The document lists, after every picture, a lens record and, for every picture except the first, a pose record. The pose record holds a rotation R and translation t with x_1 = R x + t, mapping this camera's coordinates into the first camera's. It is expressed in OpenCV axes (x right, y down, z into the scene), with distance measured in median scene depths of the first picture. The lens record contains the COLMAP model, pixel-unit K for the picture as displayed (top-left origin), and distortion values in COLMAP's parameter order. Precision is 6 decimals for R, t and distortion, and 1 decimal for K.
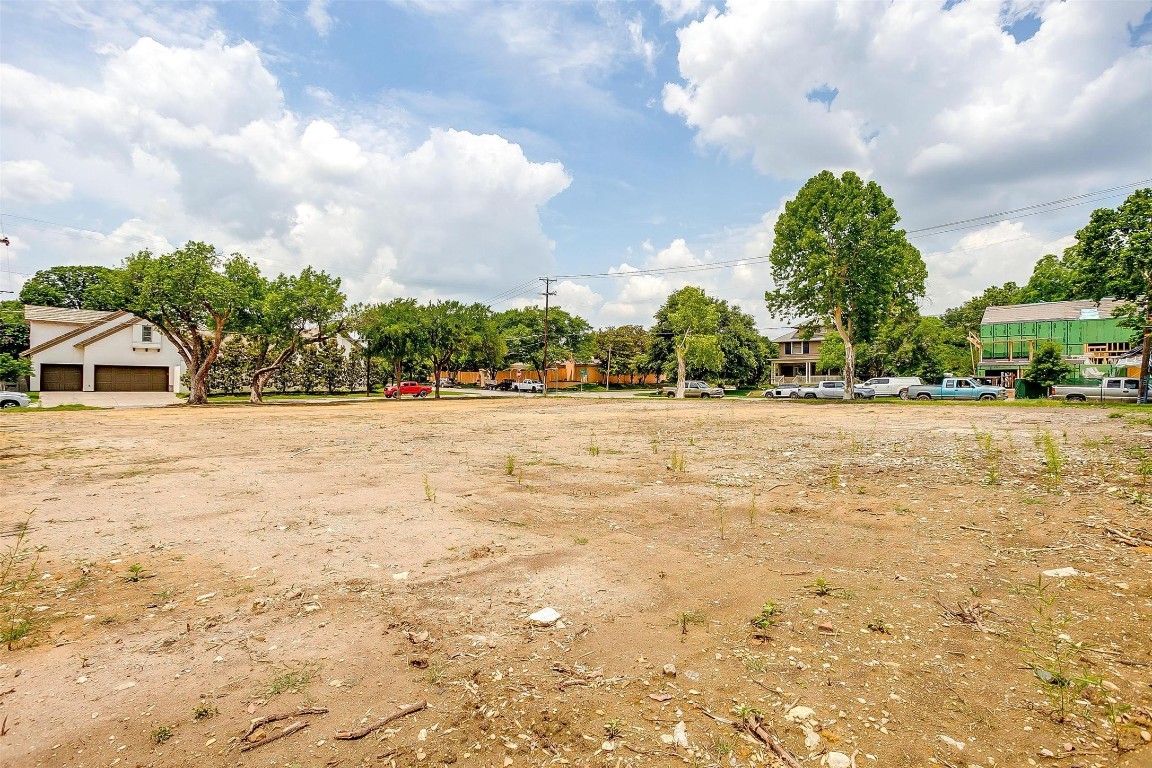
lens RADIAL K [[578.8, 0, 576.9], [0, 578.8, 382.1], [0, 0, 1]] dist [-0.013561, 0.004571]
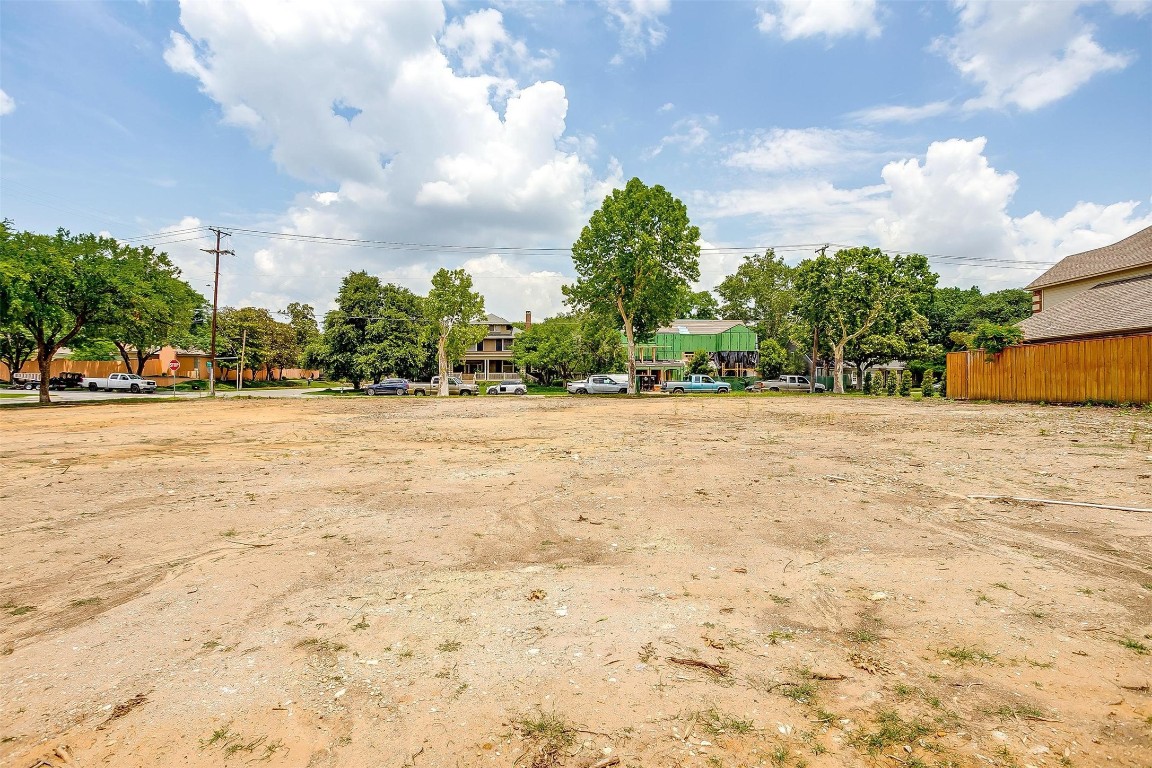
lens RADIAL K [[578.8, 0, 578.0], [0, 578.8, 376.8], [0, 0, 1]] dist [-0.013561, 0.004571]
pose [[0.710340, 0.009081, 0.703800, -0.234433], [-0.002770, 0.999945, -0.010107, 0.006356], [-0.703853, 0.005230, 0.710326, 0.196180]]
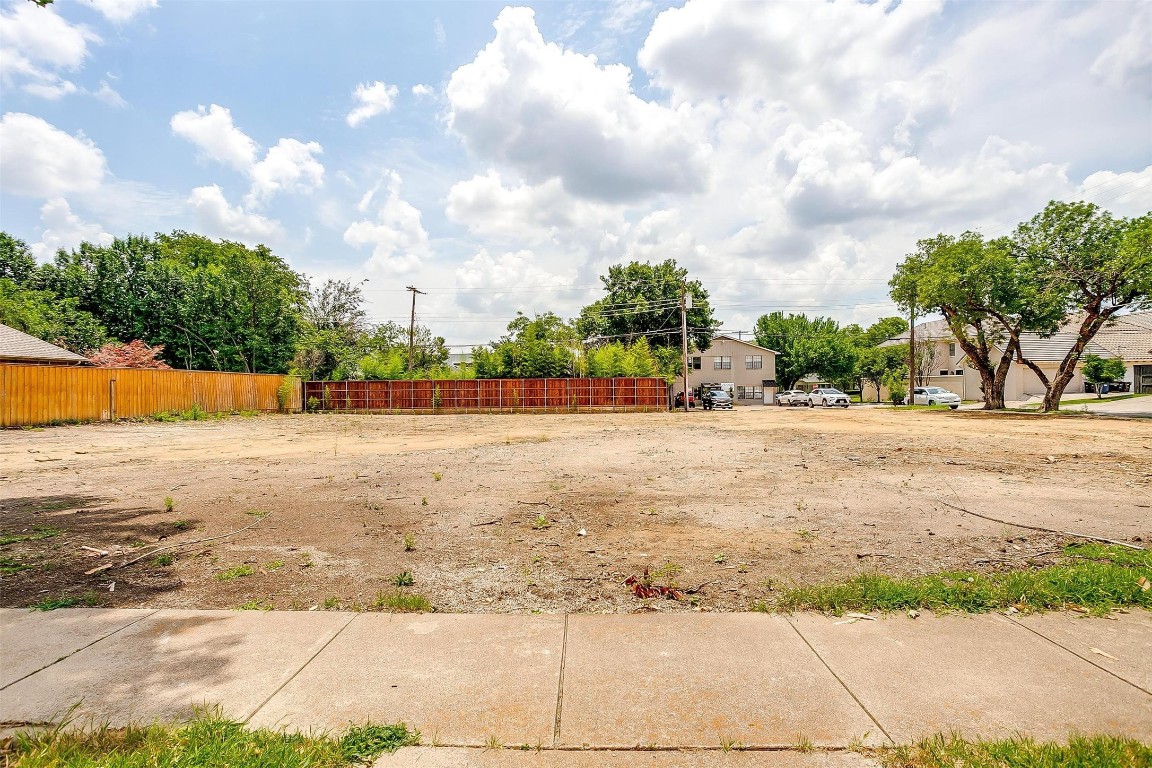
lens RADIAL K [[578.8, 0, 576.6], [0, 578.8, 383.0], [0, 0, 1]] dist [-0.013561, 0.004571]
pose [[-0.748475, 0.001761, -0.663161, 0.273224], [0.017213, 0.999711, -0.016772, 0.002766], [0.662940, -0.023968, -0.748289, 0.823311]]
